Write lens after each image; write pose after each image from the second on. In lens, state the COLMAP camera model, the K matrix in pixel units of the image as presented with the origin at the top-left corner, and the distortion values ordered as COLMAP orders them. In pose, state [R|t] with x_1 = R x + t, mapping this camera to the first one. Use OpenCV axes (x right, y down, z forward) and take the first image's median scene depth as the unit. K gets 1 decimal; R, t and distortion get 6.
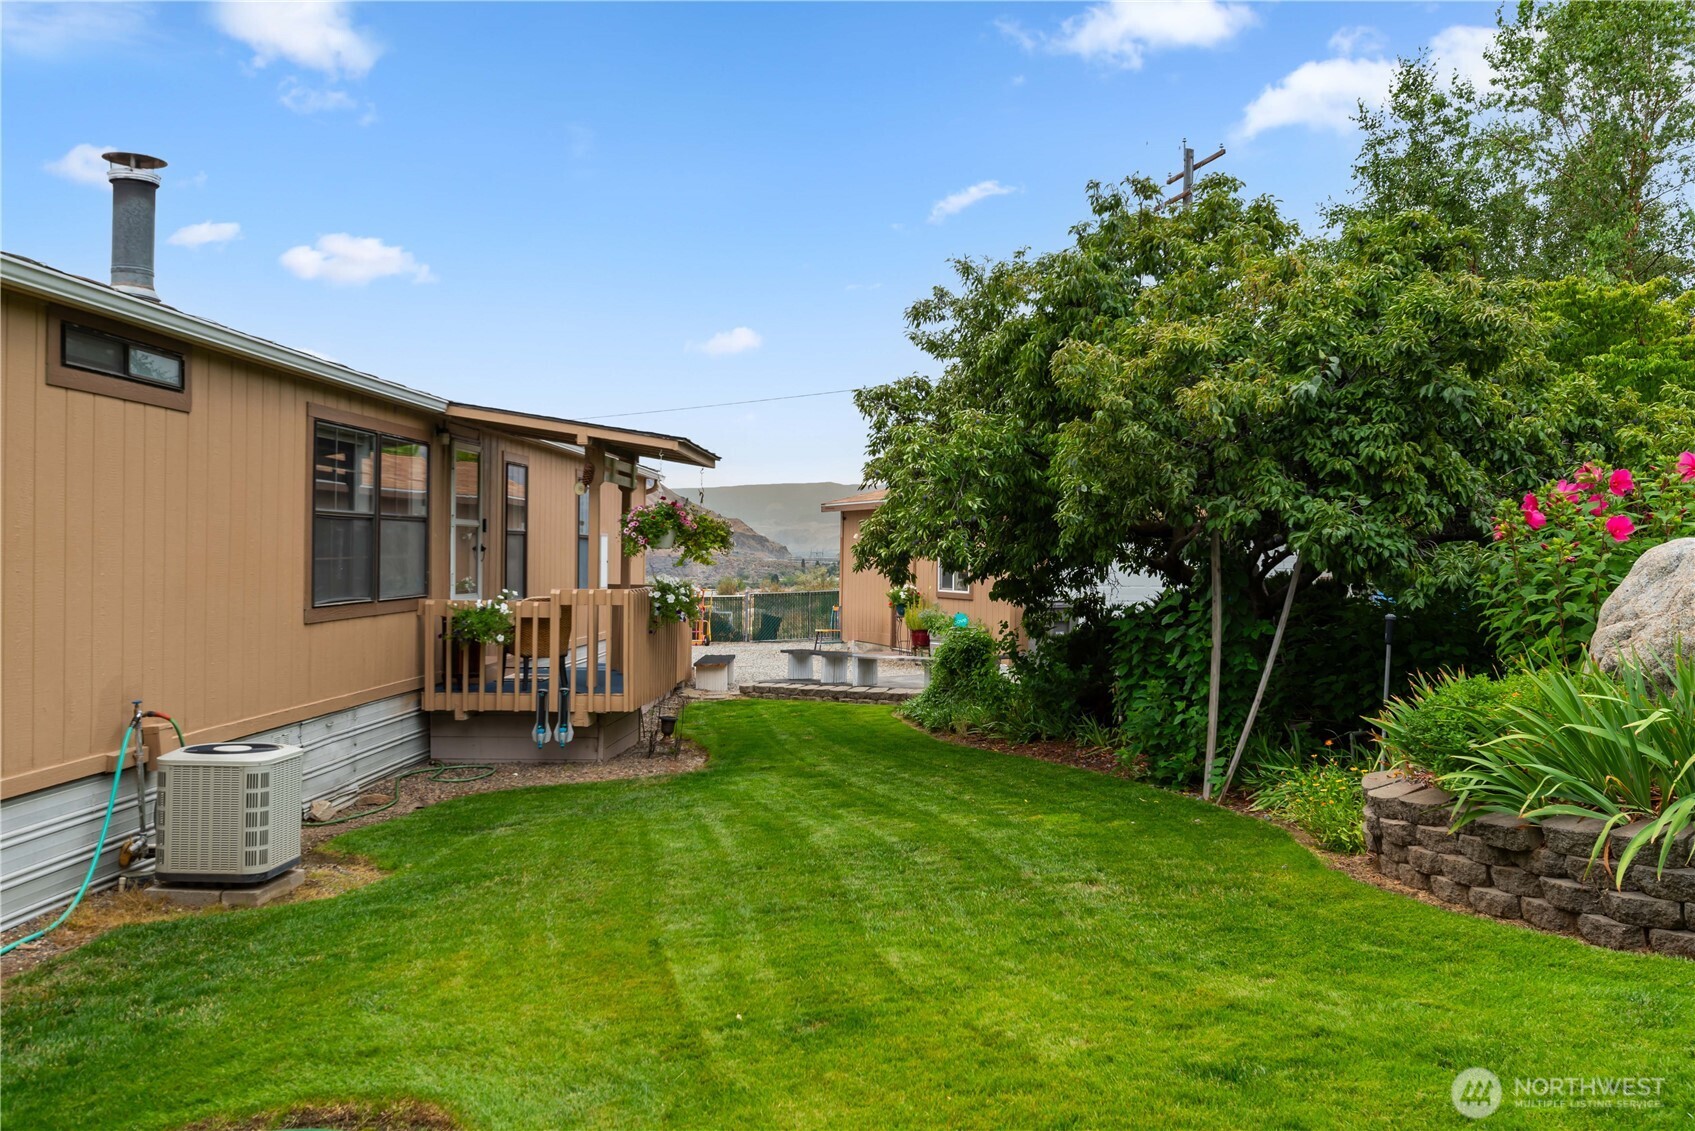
lens RADIAL K [[1459.3, 0, 847.5], [0, 1459.3, 565.5], [0, 0, 1]] dist [0.001435, 0.000260]
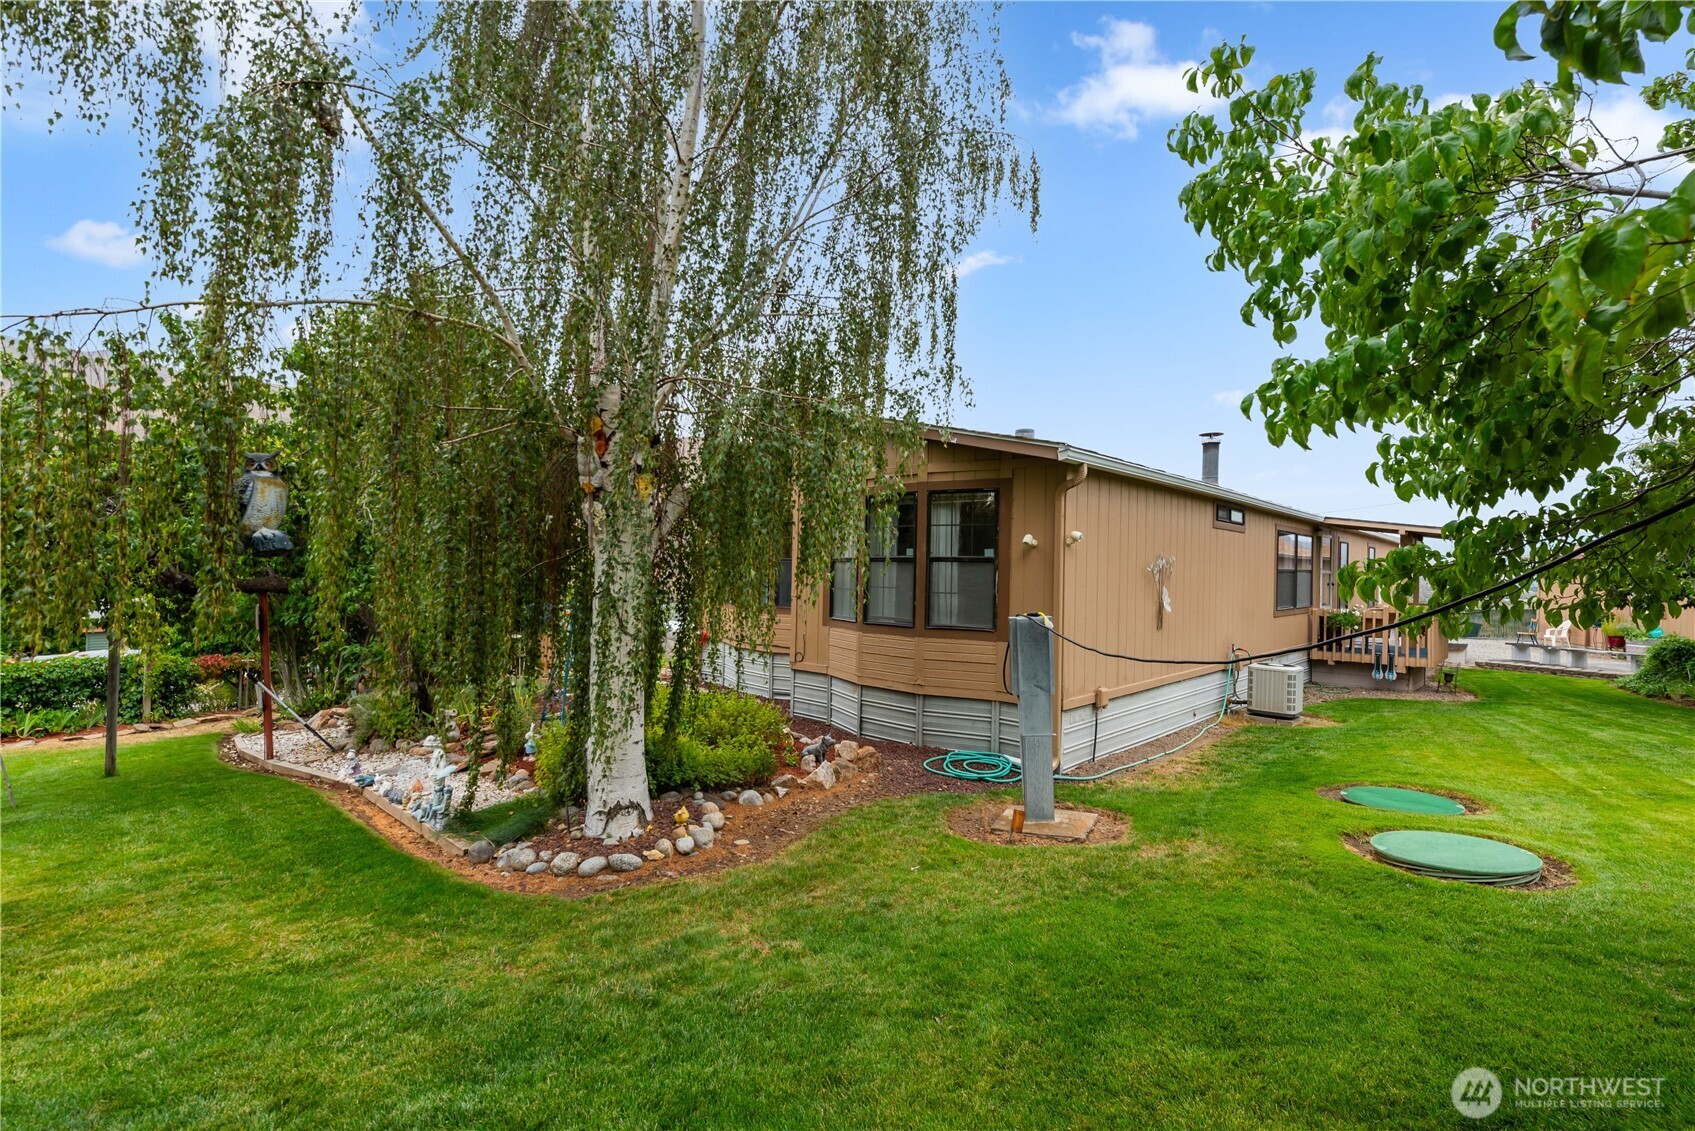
lens RADIAL K [[719.3, 0, 859.2], [0, 719.3, 574.6], [0, 0, 1]] dist [-0.000137, -0.000176]
pose [[0.739997, 0.001696, -0.672608, -0.067161], [-0.012967, 0.999847, -0.011745, -0.005349], [0.672485, 0.017413, 0.739906, -0.256428]]
